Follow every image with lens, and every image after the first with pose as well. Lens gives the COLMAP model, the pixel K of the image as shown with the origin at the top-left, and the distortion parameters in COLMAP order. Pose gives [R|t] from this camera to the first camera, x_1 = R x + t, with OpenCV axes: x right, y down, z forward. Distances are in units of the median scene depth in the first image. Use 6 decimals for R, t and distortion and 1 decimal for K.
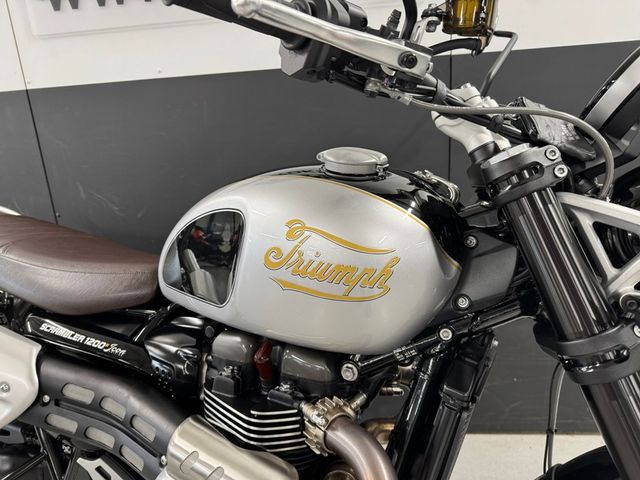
lens RADIAL K [[457.0, 0, 320.0], [0, 457.0, 240.0], [0, 0, 1]] dist [-0.004882, -0.003696]
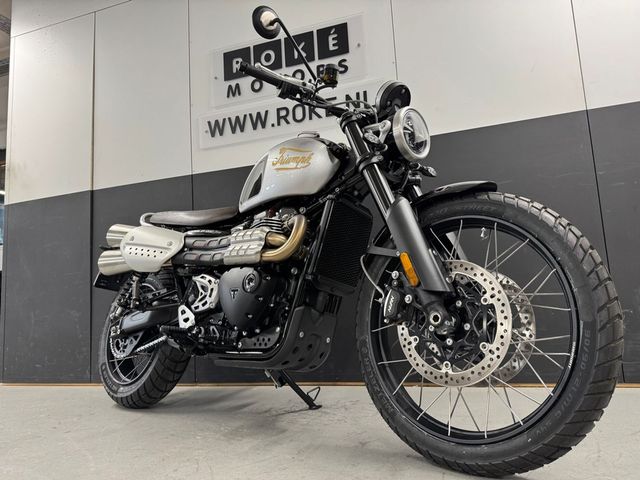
lens RADIAL K [[451.6, 0, 320.0], [0, 451.6, 240.0], [0, 0, 1]] dist [0.107626, -0.002881]
pose [[0.973789, -0.018808, -0.226674, 0.628966], [-0.071682, 0.920416, -0.384311, 1.215762], [0.215863, 0.390487, 0.894943, -1.004645]]
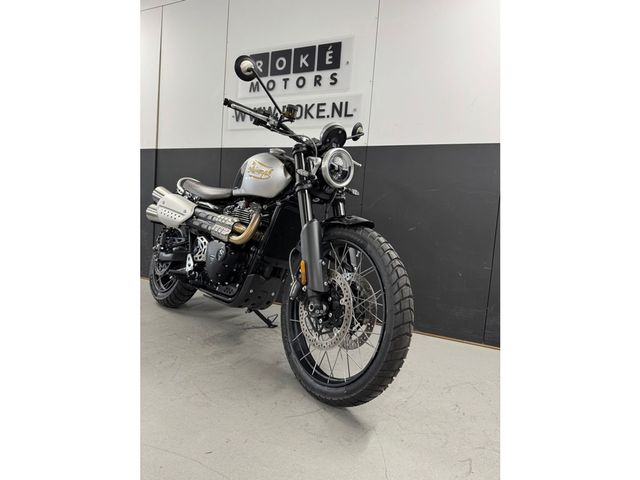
lens RADIAL K [[344.8, 0, 320.0], [0, 344.8, 240.0], [0, 0, 1]] dist [0.061953, -0.000026]
pose [[0.937535, 0.155926, -0.310990, 1.198202], [-0.219180, 0.958945, -0.179958, 0.826837], [0.270162, 0.236879, 0.933221, -1.217237]]
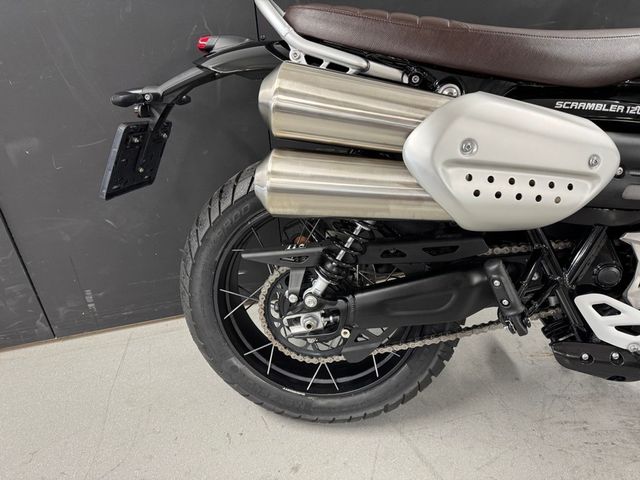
lens RADIAL K [[457.0, 0, 320.0], [0, 457.0, 240.0], [0, 0, 1]] dist [-0.004882, -0.003696]
pose [[0.943198, -0.147271, 0.297808, -1.541794], [0.083894, 0.972912, 0.215416, 0.249651], [-0.321465, -0.178195, 0.930004, 0.339726]]
